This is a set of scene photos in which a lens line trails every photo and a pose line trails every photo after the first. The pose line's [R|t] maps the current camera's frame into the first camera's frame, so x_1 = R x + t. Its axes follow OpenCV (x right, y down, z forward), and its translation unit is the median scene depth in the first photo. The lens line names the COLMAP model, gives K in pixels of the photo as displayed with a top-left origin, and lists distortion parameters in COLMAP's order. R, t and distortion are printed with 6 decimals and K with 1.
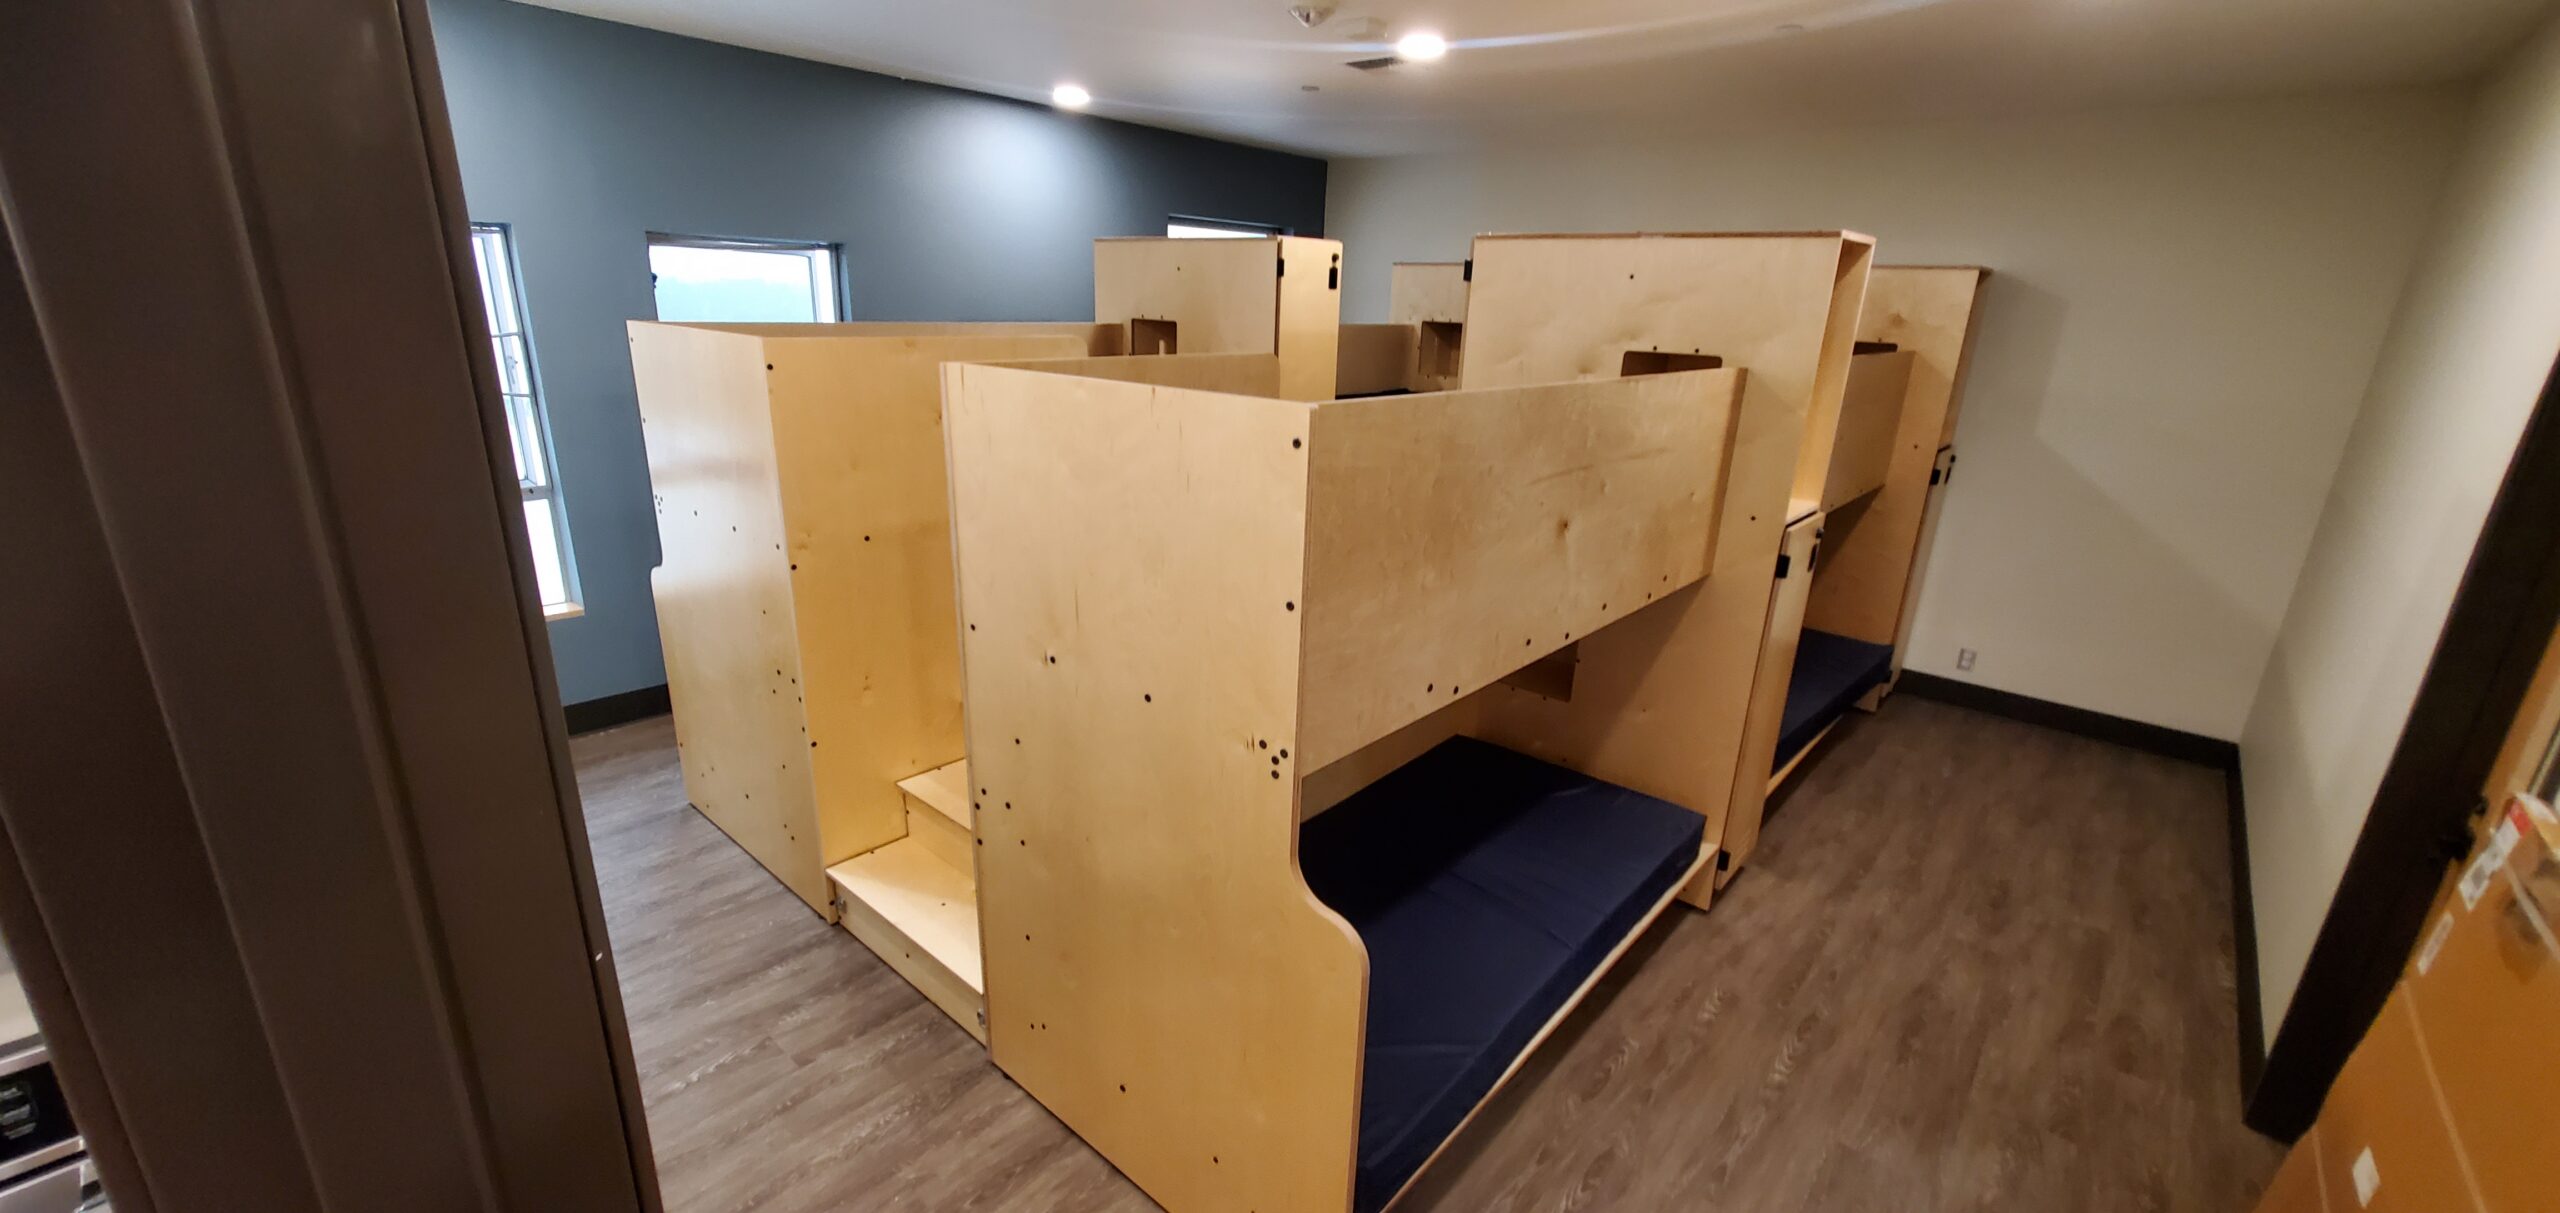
lens RADIAL K [[1022.2, 0, 1290.0], [0, 1022.2, 623.8], [0, 0, 1]] dist [-0.003736, -0.000168]
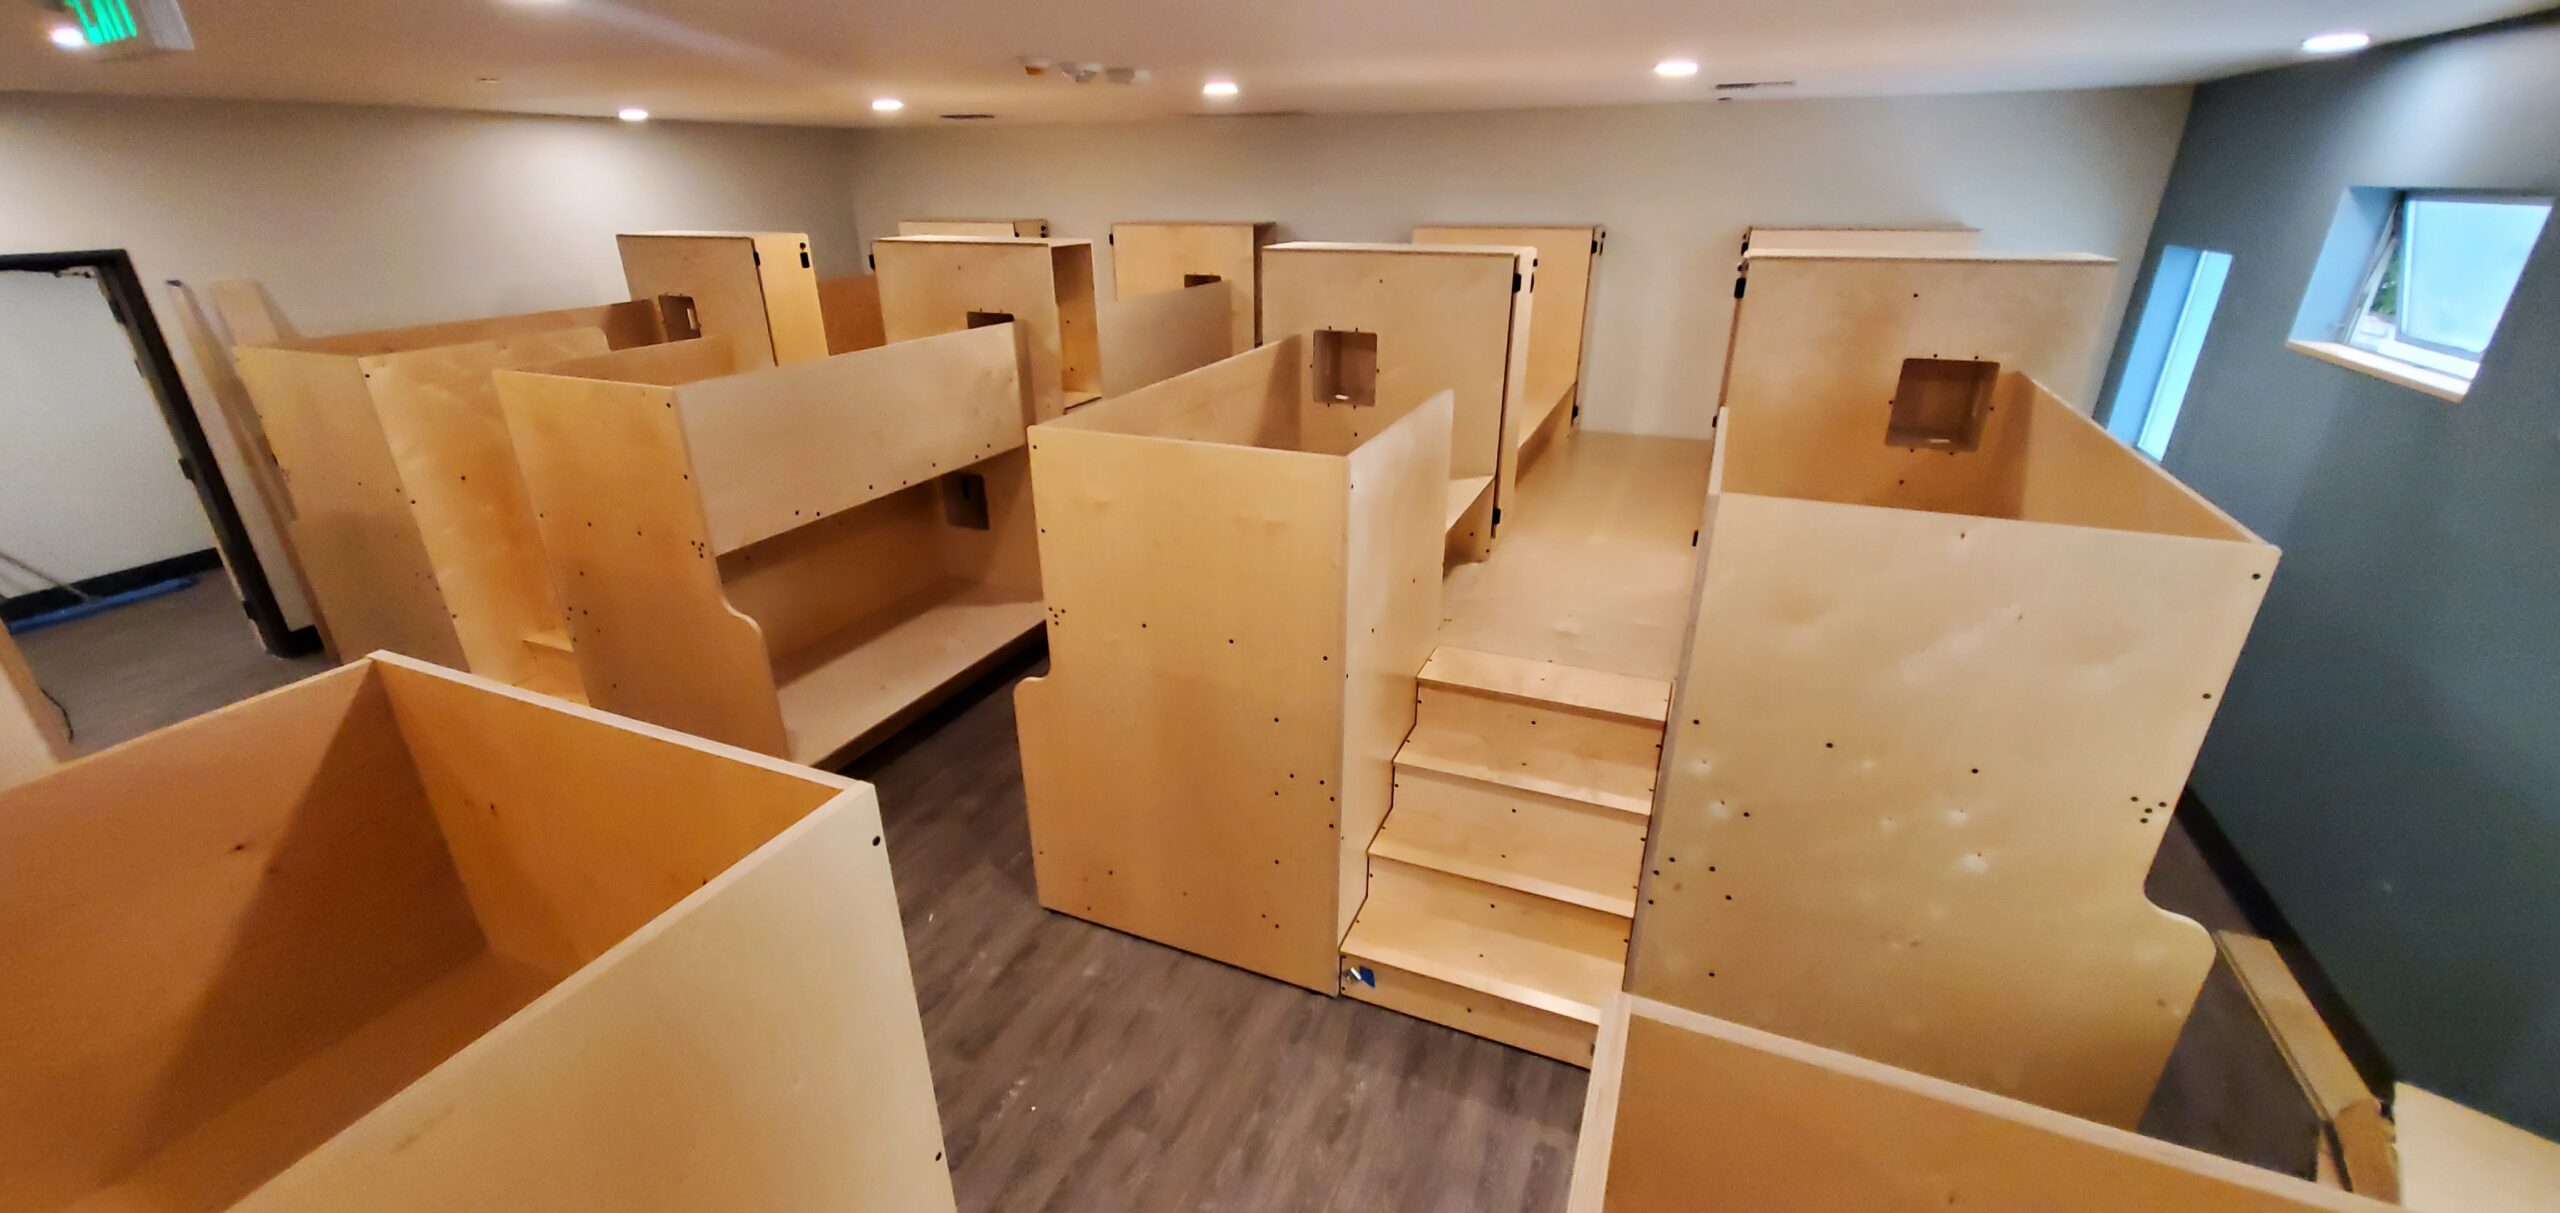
lens RADIAL K [[1022.2, 0, 1284.6], [0, 1022.2, 613.8], [0, 0, 1]] dist [-0.003736, -0.000168]
pose [[0.958764, -0.138407, 0.248222, 0.283475], [0.113002, 0.987045, 0.113895, 0.074033], [-0.260770, -0.081149, 0.961984, -0.651850]]
